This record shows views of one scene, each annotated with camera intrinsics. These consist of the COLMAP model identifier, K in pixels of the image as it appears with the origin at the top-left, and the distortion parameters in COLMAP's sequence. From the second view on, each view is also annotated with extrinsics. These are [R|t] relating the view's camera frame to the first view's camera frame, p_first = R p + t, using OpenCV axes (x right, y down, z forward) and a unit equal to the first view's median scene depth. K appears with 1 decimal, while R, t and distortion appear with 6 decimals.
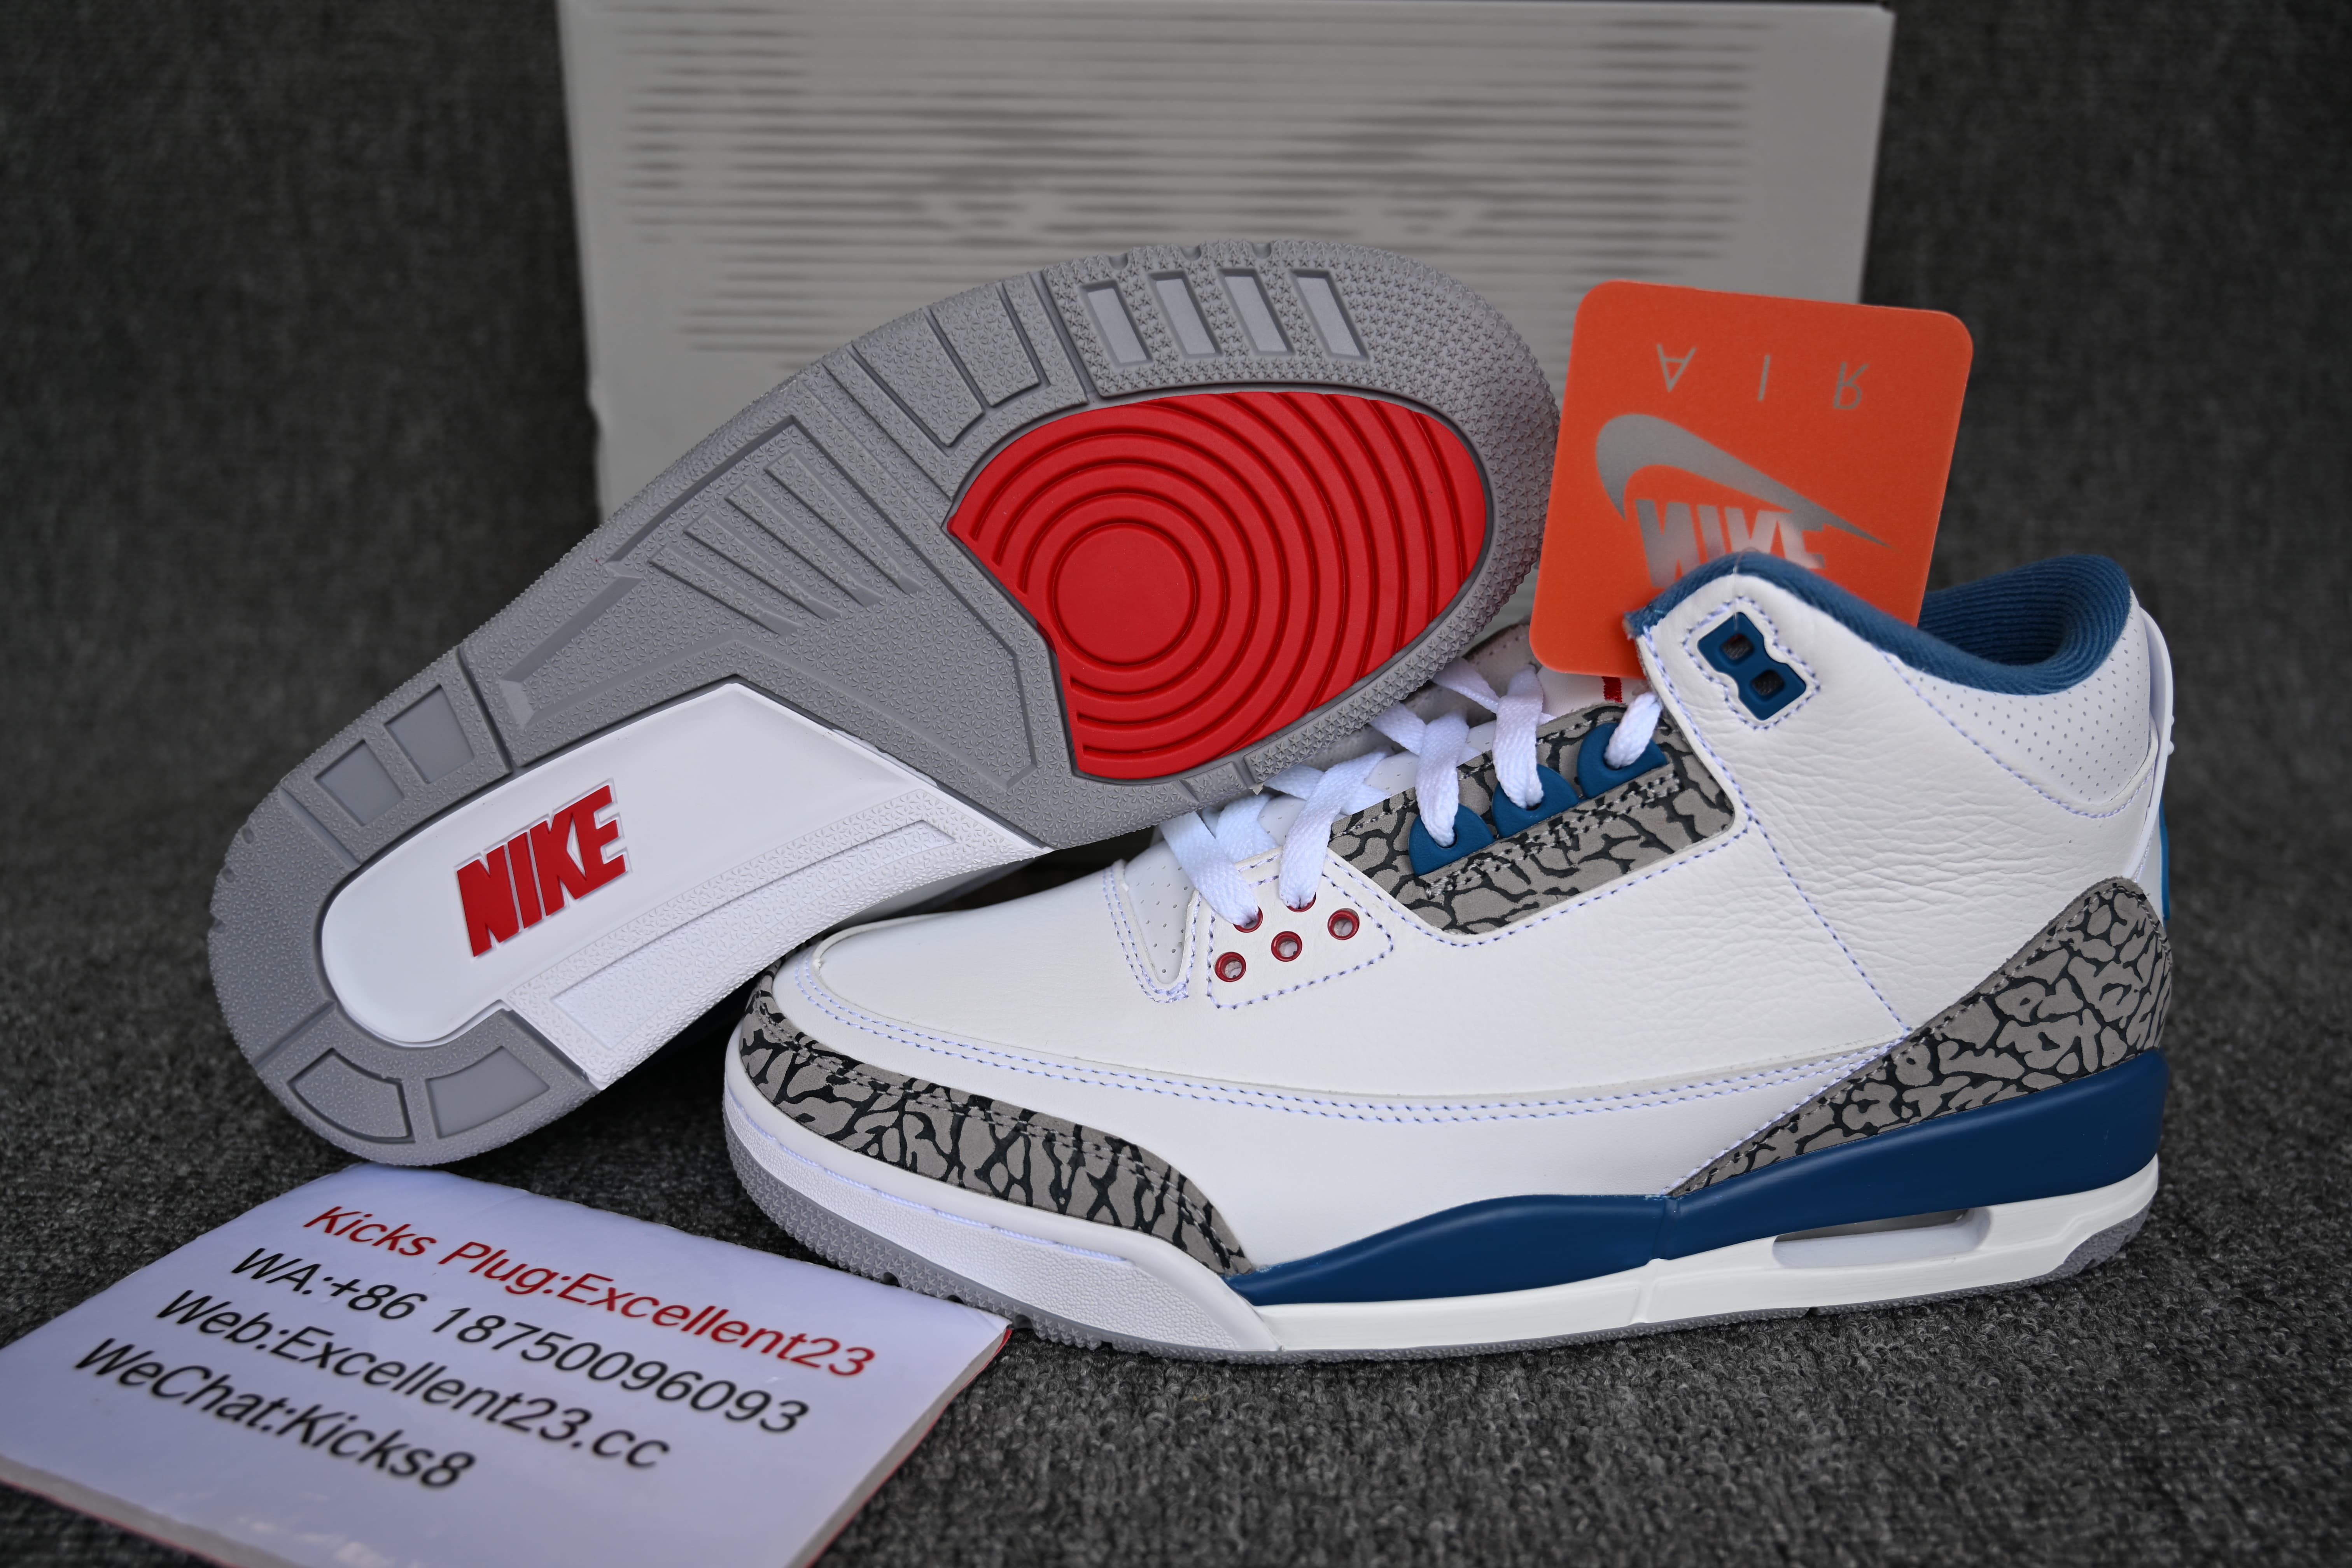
lens RADIAL K [[1982.8, 0, 1183.8], [0, 1982.8, 819.9], [0, 0, 1]] dist [-0.009157, -0.010585]
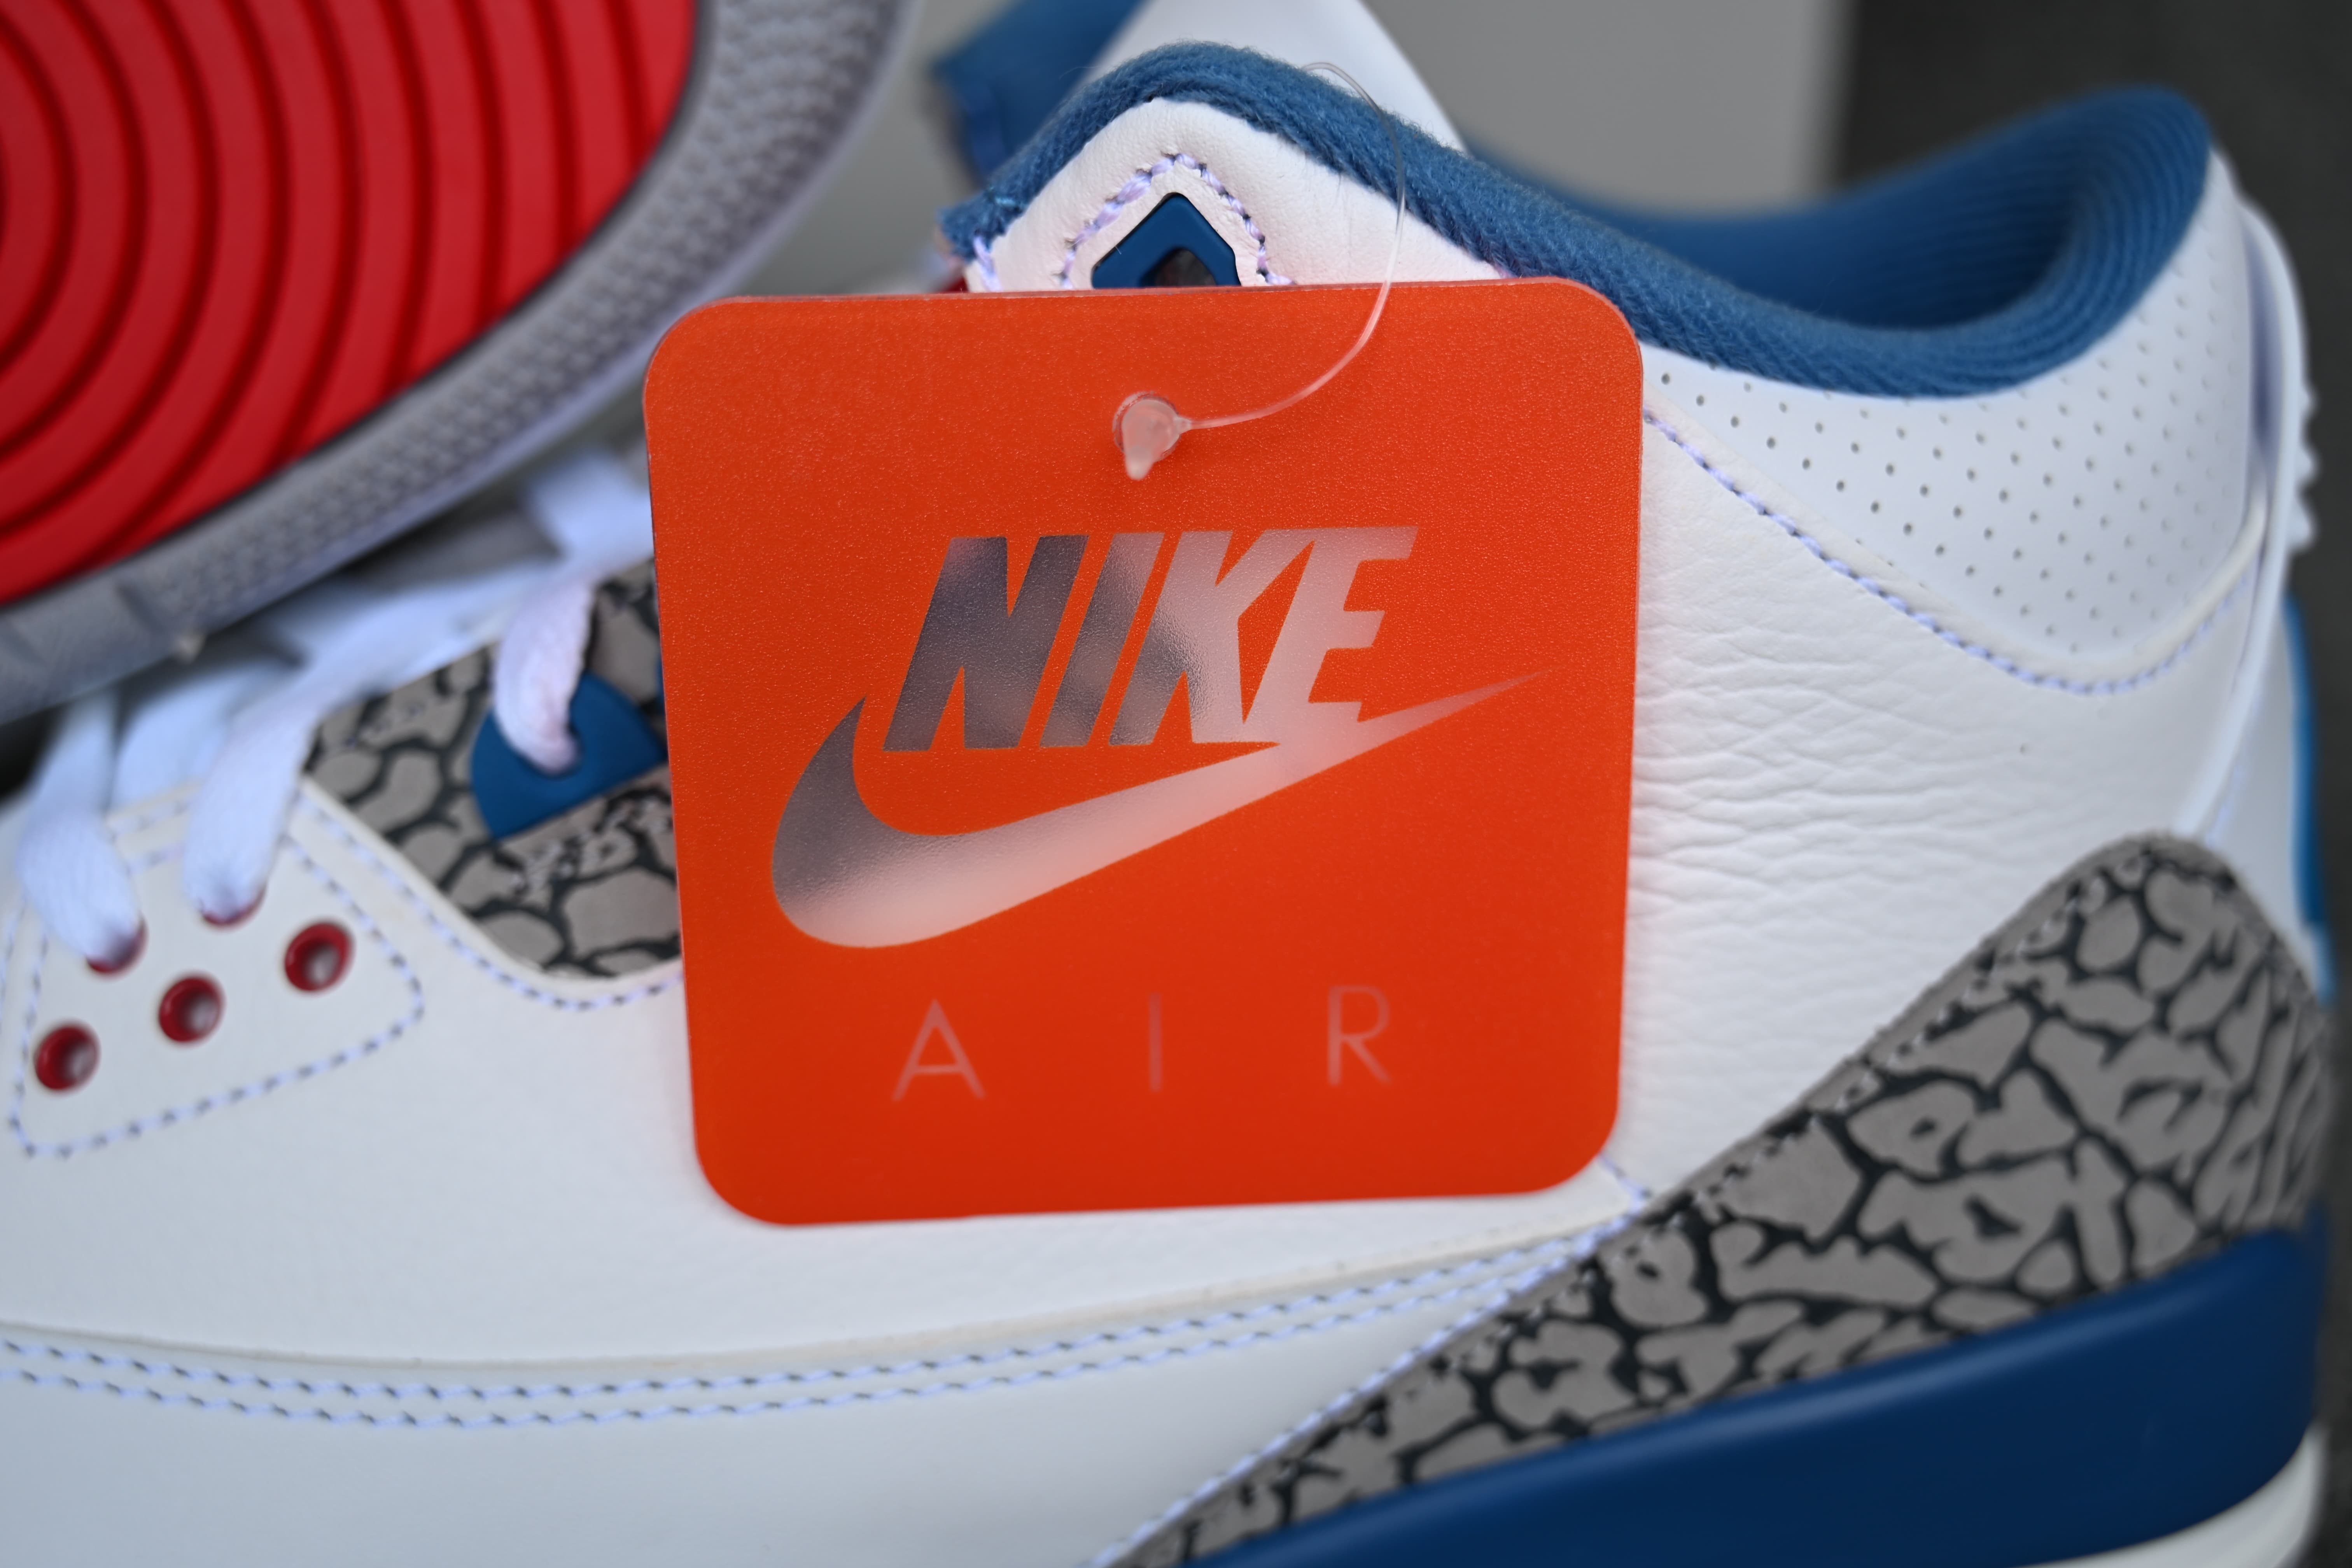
lens RADIAL K [[2948.9, 0, 1165.3], [0, 2948.9, 793.6], [0, 0, 1]] dist [0.019225, 0.000000]
pose [[0.999799, -0.008005, -0.018406, 0.275649], [0.008283, 0.999853, 0.015044, 0.009431], [0.018283, -0.015194, 0.999717, 0.367899]]
